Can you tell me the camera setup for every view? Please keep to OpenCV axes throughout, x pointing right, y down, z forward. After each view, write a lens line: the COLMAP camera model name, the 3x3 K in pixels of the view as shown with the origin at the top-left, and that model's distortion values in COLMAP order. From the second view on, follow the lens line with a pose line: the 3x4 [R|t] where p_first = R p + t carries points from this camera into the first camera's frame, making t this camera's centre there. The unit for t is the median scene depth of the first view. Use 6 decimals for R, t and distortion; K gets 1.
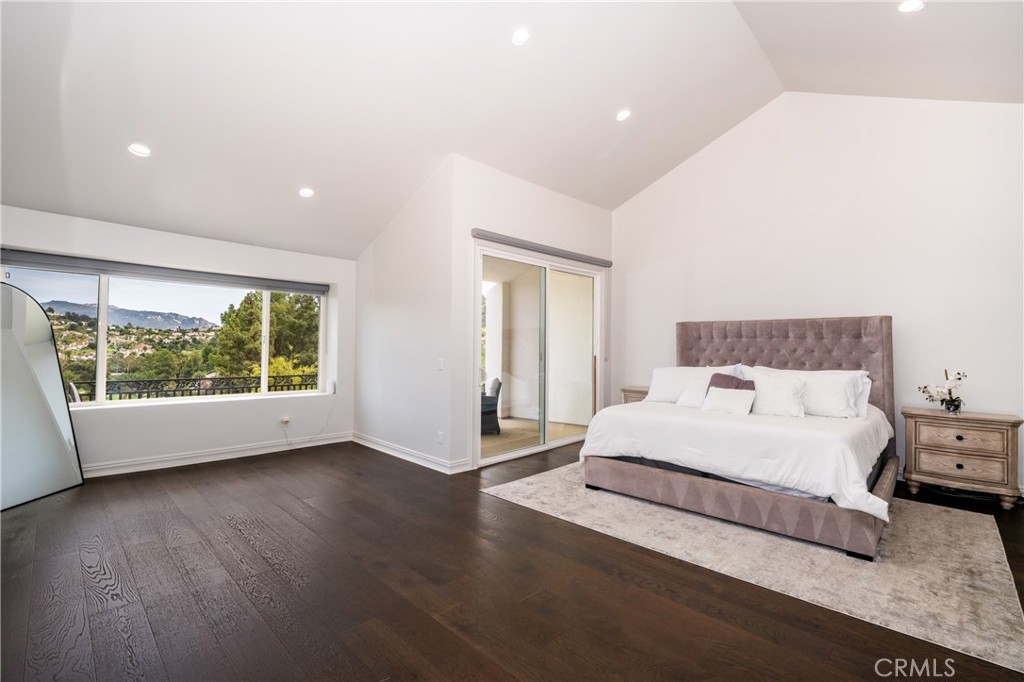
lens RADIAL K [[456.0, 0, 512.8], [0, 456.0, 336.5], [0, 0, 1]] dist [-0.003384, -0.000776]
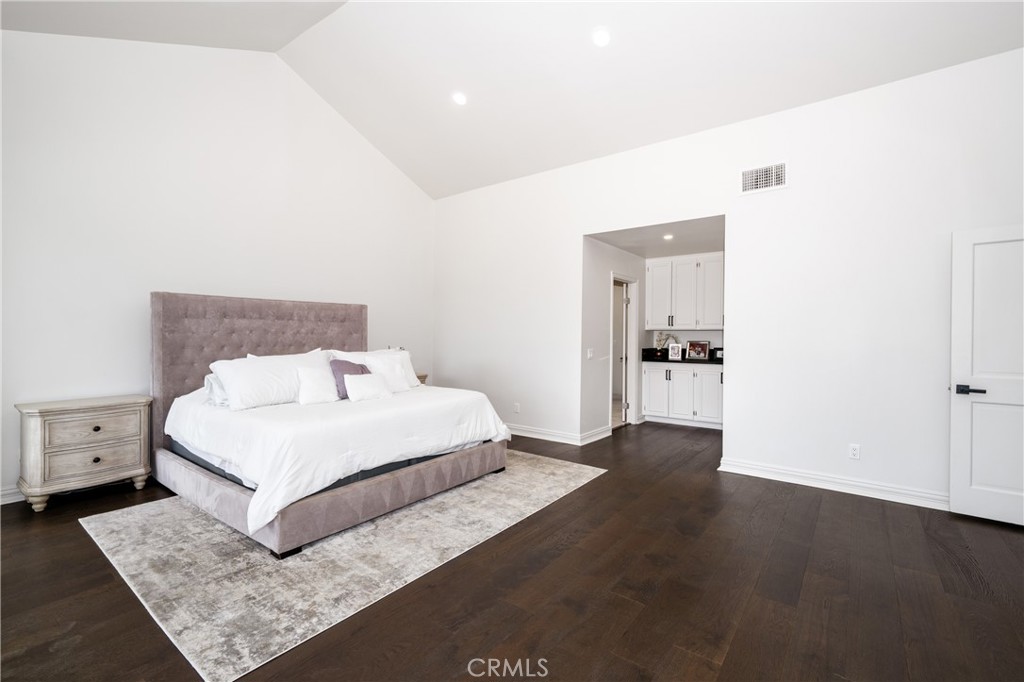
lens RADIAL K [[456.0, 0, 506.5], [0, 456.0, 338.2], [0, 0, 1]] dist [-0.003384, -0.000776]
pose [[-0.133097, -0.020101, 0.990899, -0.611778], [-0.033064, 0.999328, 0.015830, 0.016317], [-0.990551, -0.030657, -0.133672, 0.998070]]
